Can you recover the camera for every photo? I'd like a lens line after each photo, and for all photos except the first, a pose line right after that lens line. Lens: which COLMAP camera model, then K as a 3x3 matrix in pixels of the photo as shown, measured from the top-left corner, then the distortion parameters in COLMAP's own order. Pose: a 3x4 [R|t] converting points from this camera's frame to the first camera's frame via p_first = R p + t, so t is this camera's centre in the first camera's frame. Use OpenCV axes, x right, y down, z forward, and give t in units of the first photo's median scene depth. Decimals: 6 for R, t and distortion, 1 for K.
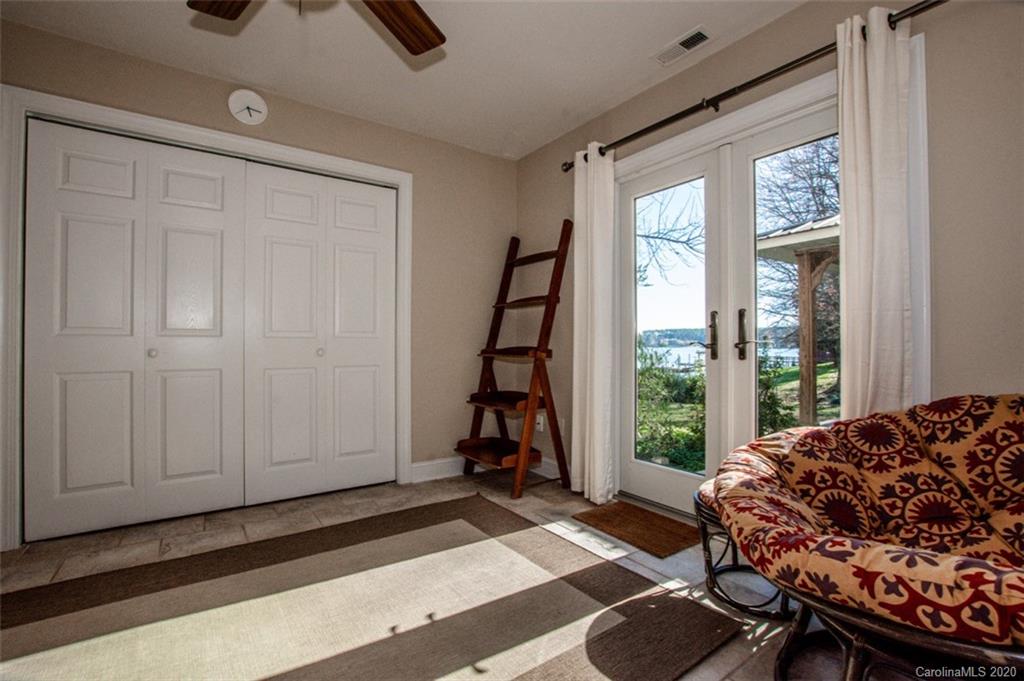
lens RADIAL K [[458.3, 0, 517.5], [0, 458.3, 341.7], [0, 0, 1]] dist [-0.037590, 0.007462]
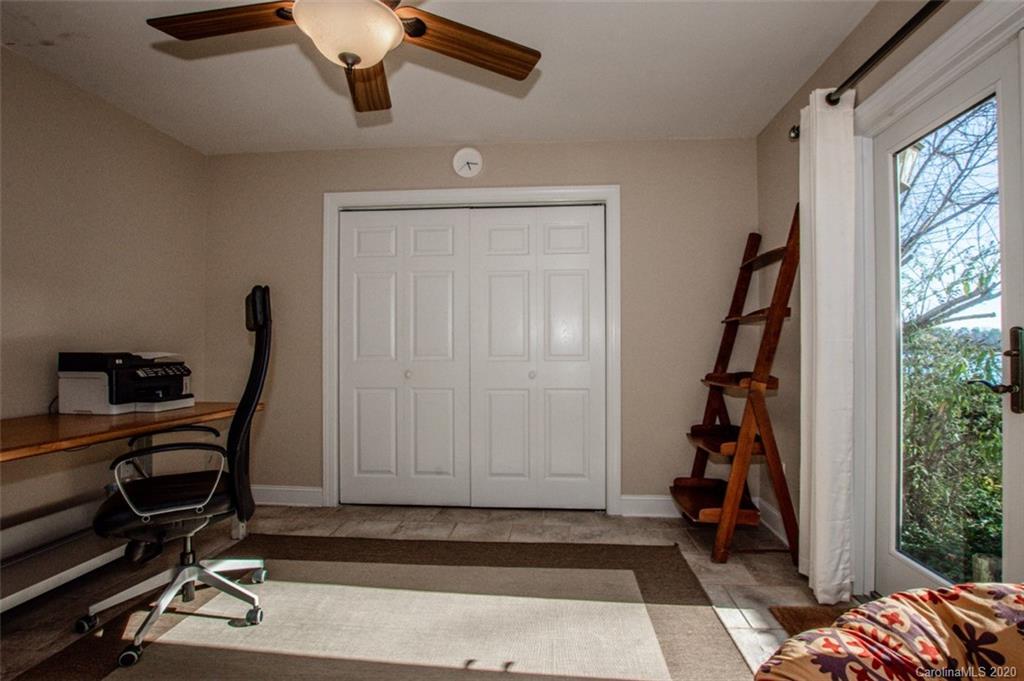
lens RADIAL K [[473.3, 0, 514.9], [0, 473.3, 351.1], [0, 0, 1]] dist [-0.038741, 0.008212]
pose [[0.770214, -0.006565, -0.637751, 0.256610], [0.007450, 0.999971, -0.001296, -0.033310], [0.637742, -0.003752, 0.770241, 0.139374]]
